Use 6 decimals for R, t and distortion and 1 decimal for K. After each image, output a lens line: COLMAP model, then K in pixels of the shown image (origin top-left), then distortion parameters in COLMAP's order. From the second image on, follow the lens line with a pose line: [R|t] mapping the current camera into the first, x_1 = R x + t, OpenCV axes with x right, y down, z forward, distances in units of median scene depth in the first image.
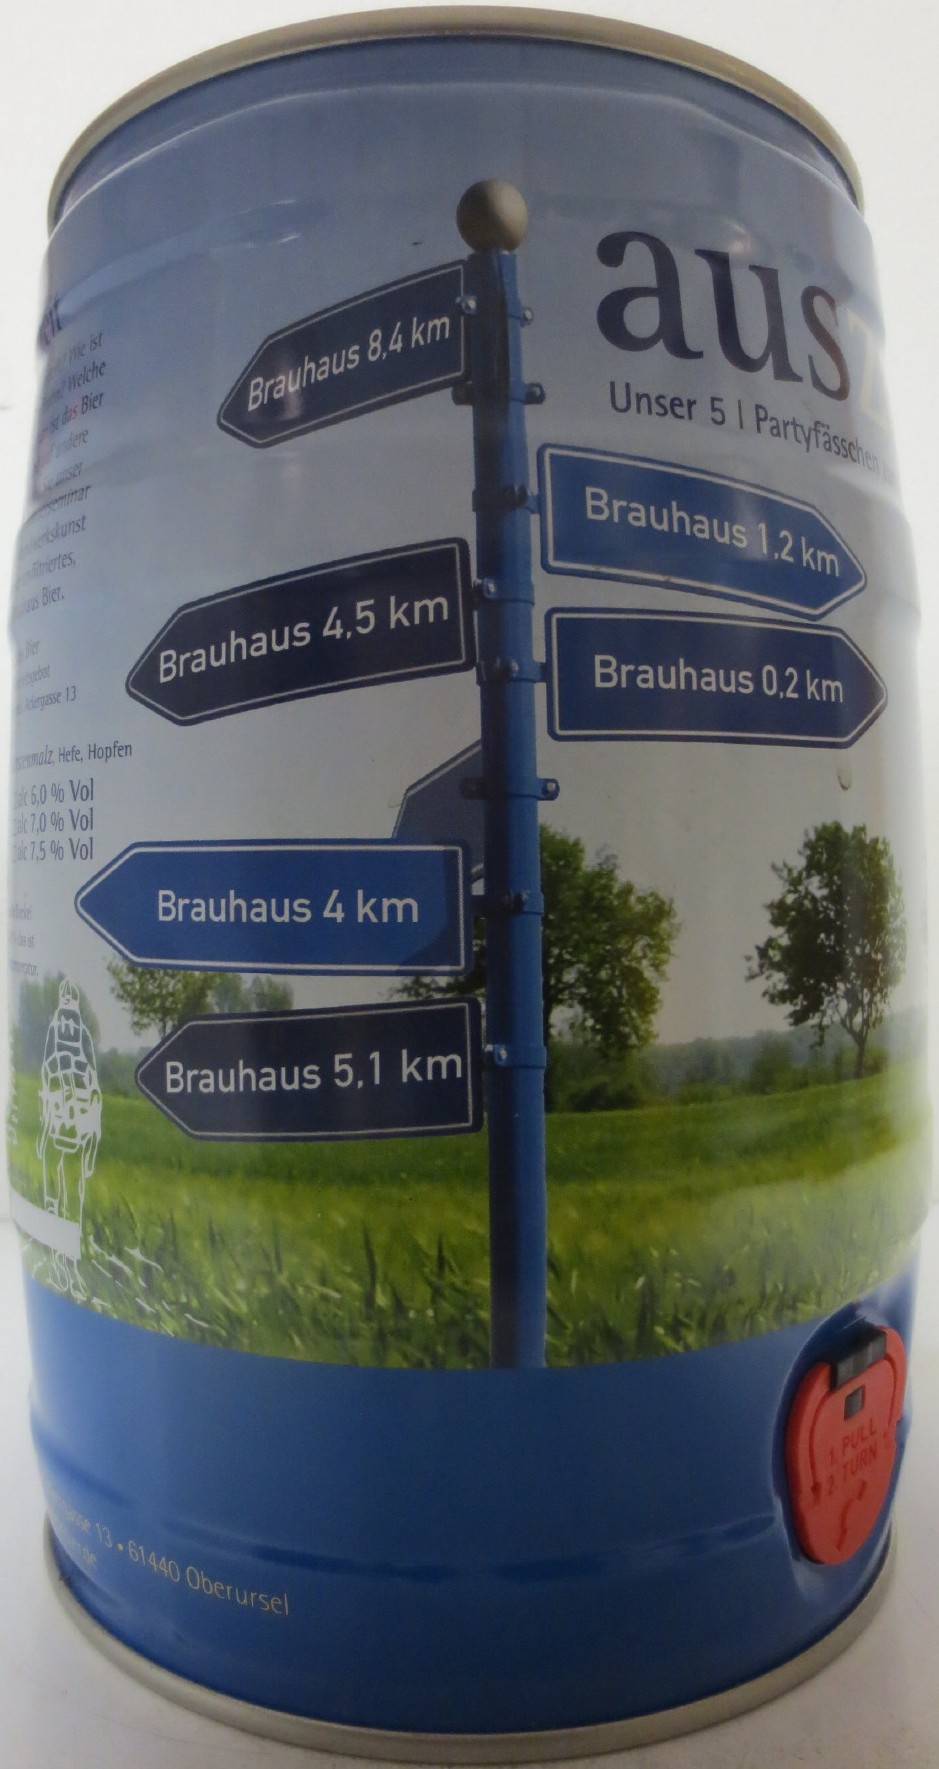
lens RADIAL K [[1305.9, 0, 469.5], [0, 1305.9, 884.5], [0, 0, 1]] dist [-0.002017, -0.000758]
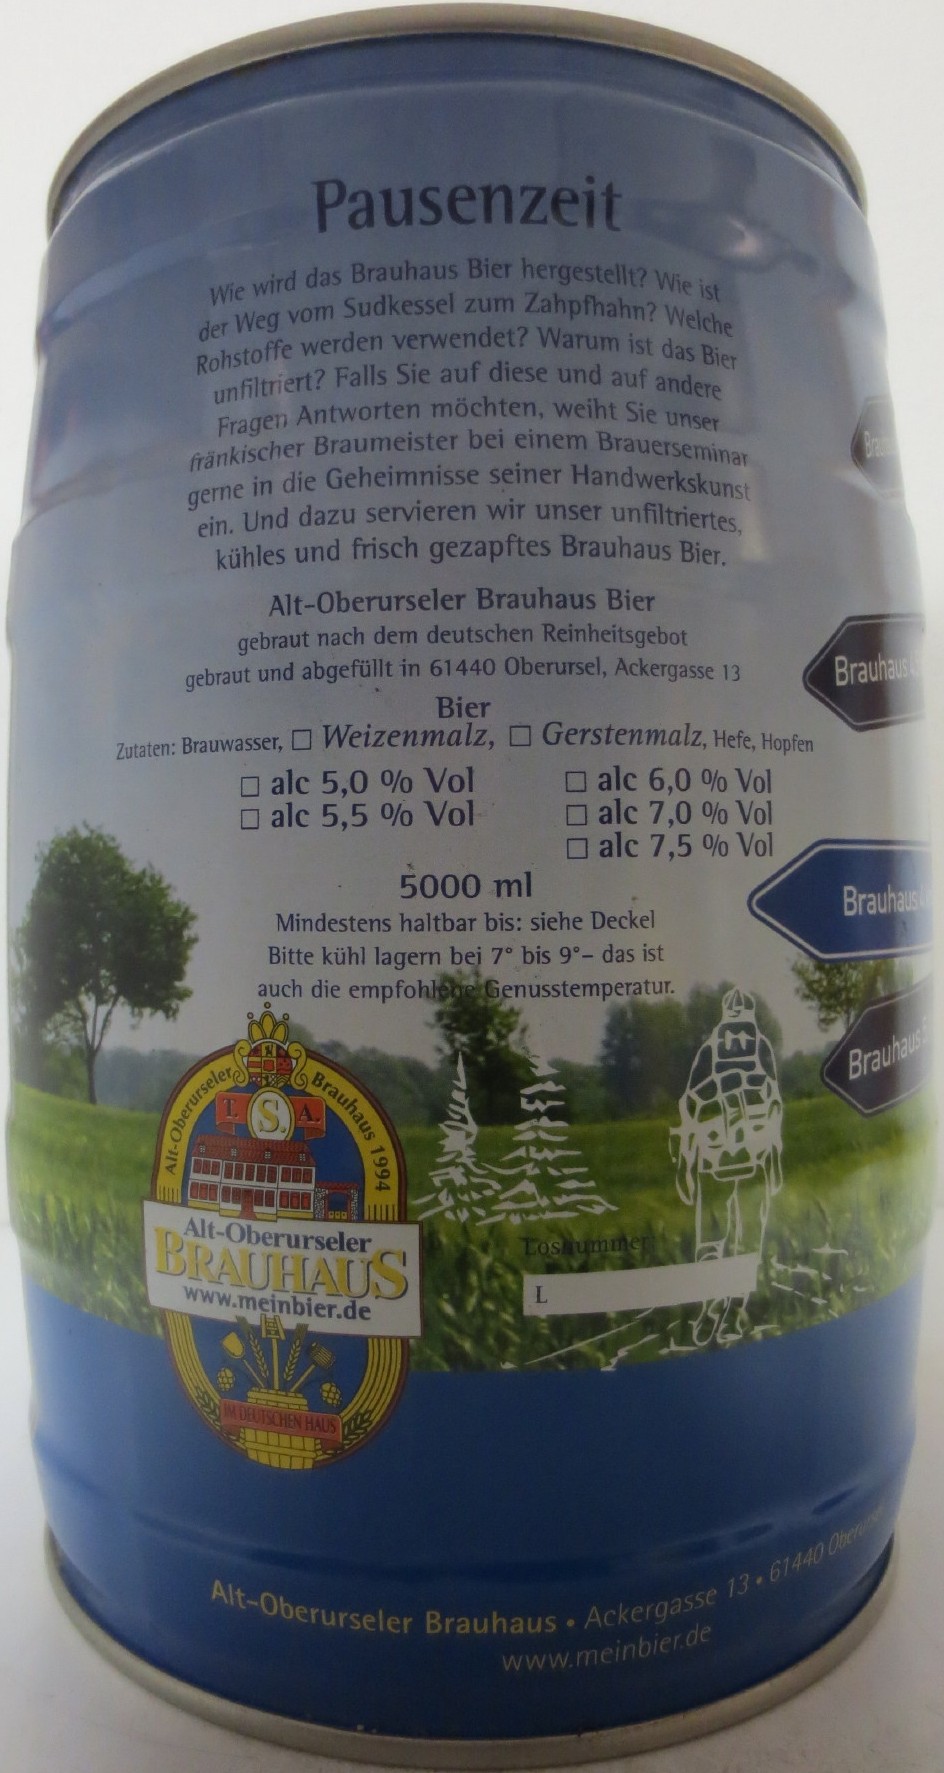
lens RADIAL K [[1308.9, 0, 472.0], [0, 1308.9, 886.5], [0, 0, 1]] dist [-0.002017, -0.000758]
pose [[0.319705, -0.013225, 0.947425, -1.246402], [0.019022, 0.999791, 0.007537, -0.008508], [-0.947326, 0.015613, 0.319890, 0.900083]]
